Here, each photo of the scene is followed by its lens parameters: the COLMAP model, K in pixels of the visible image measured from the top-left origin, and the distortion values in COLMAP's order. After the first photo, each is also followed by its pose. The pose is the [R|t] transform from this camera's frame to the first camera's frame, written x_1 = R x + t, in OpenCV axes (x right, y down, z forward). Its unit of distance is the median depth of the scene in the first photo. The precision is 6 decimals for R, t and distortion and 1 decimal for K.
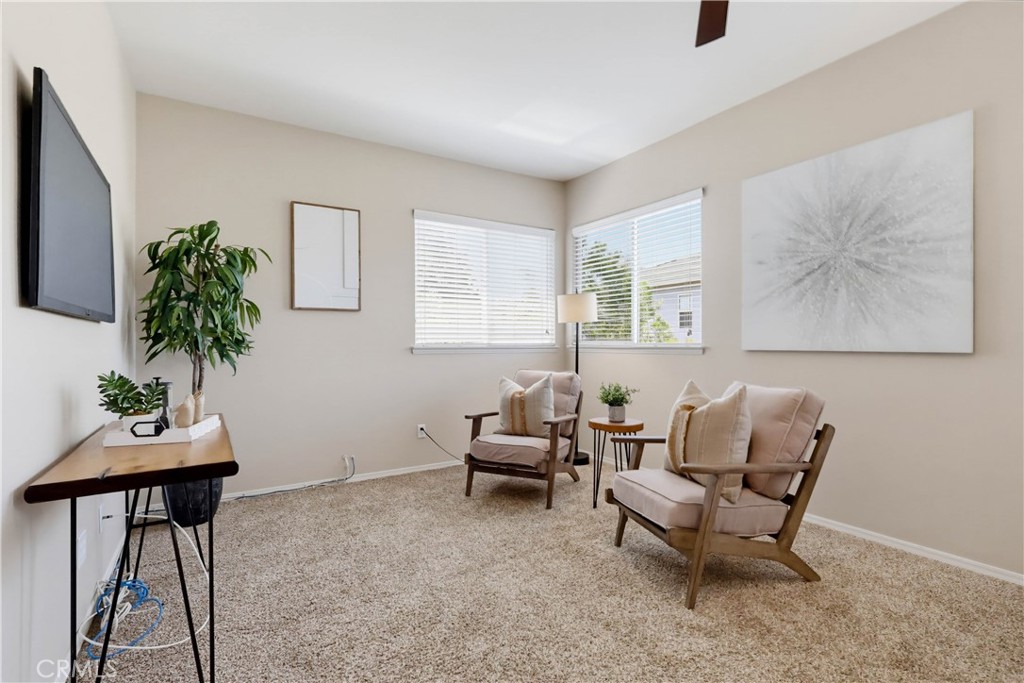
lens RADIAL K [[481.2, 0, 509.6], [0, 481.2, 343.3], [0, 0, 1]] dist [-0.001049, 0.000283]
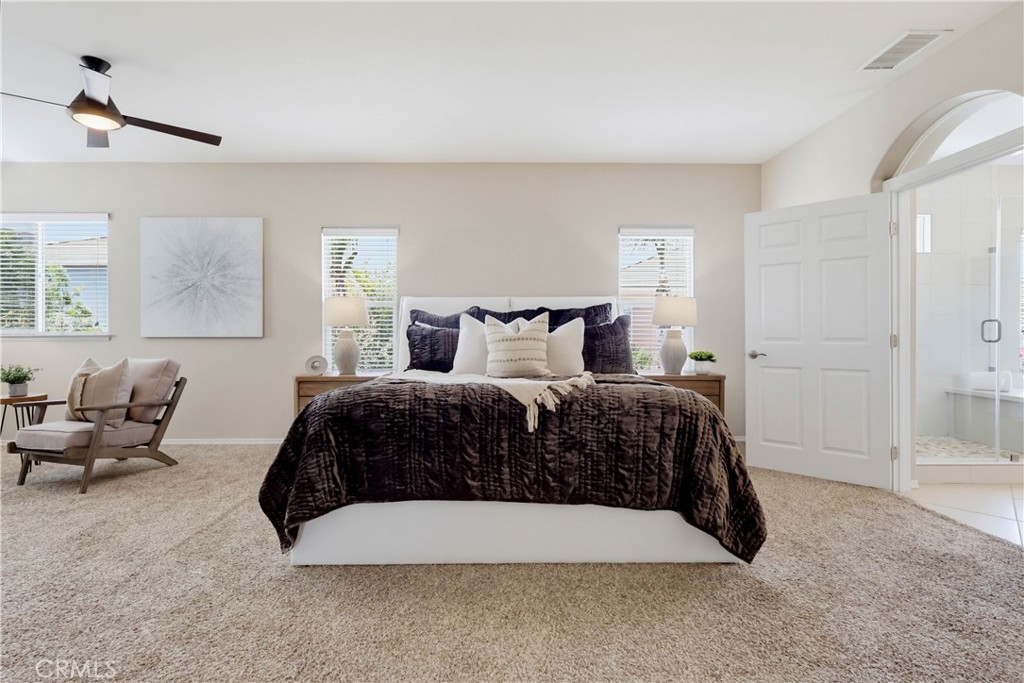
lens RADIAL K [[483.3, 0, 512.9], [0, 483.3, 333.5], [0, 0, 1]] dist [-0.000895, -0.000016]
pose [[0.519707, -0.004700, 0.854332, -0.211867], [0.001282, 0.999988, 0.004721, -0.002856], [-0.854344, -0.001358, 0.519707, -0.879867]]
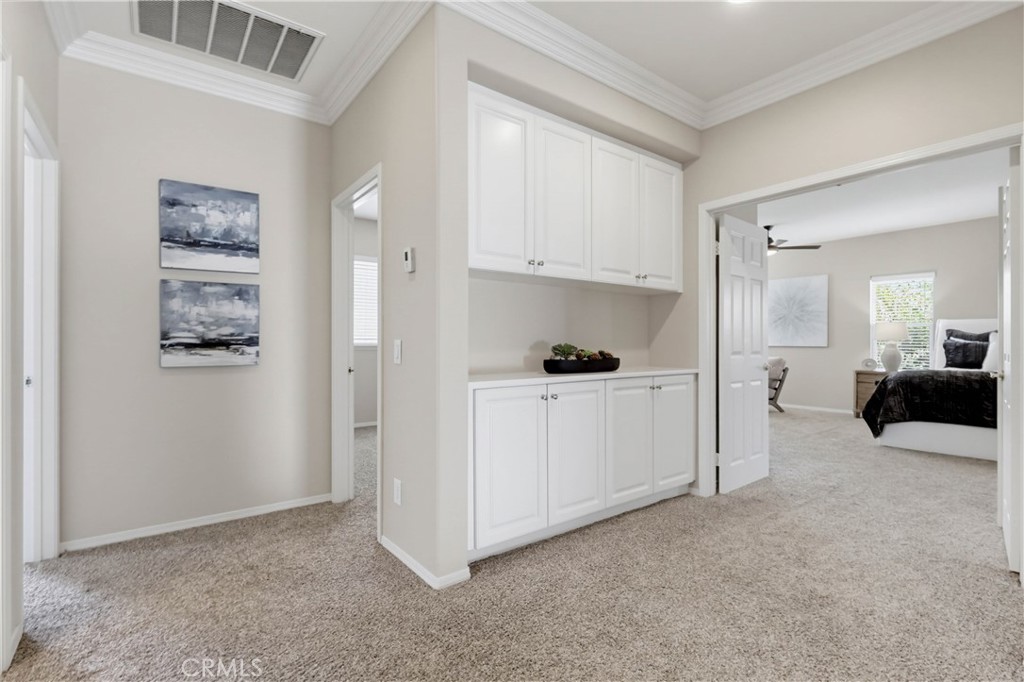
lens RADIAL K [[481.2, 0, 509.6], [0, 481.2, 342.8], [0, 0, 1]] dist [-0.001049, 0.000283]
pose [[0.996440, 0.003415, 0.084234, -1.396103], [-0.003527, 0.999993, 0.001179, -0.002911], [-0.084230, -0.001472, 0.996445, -1.968944]]
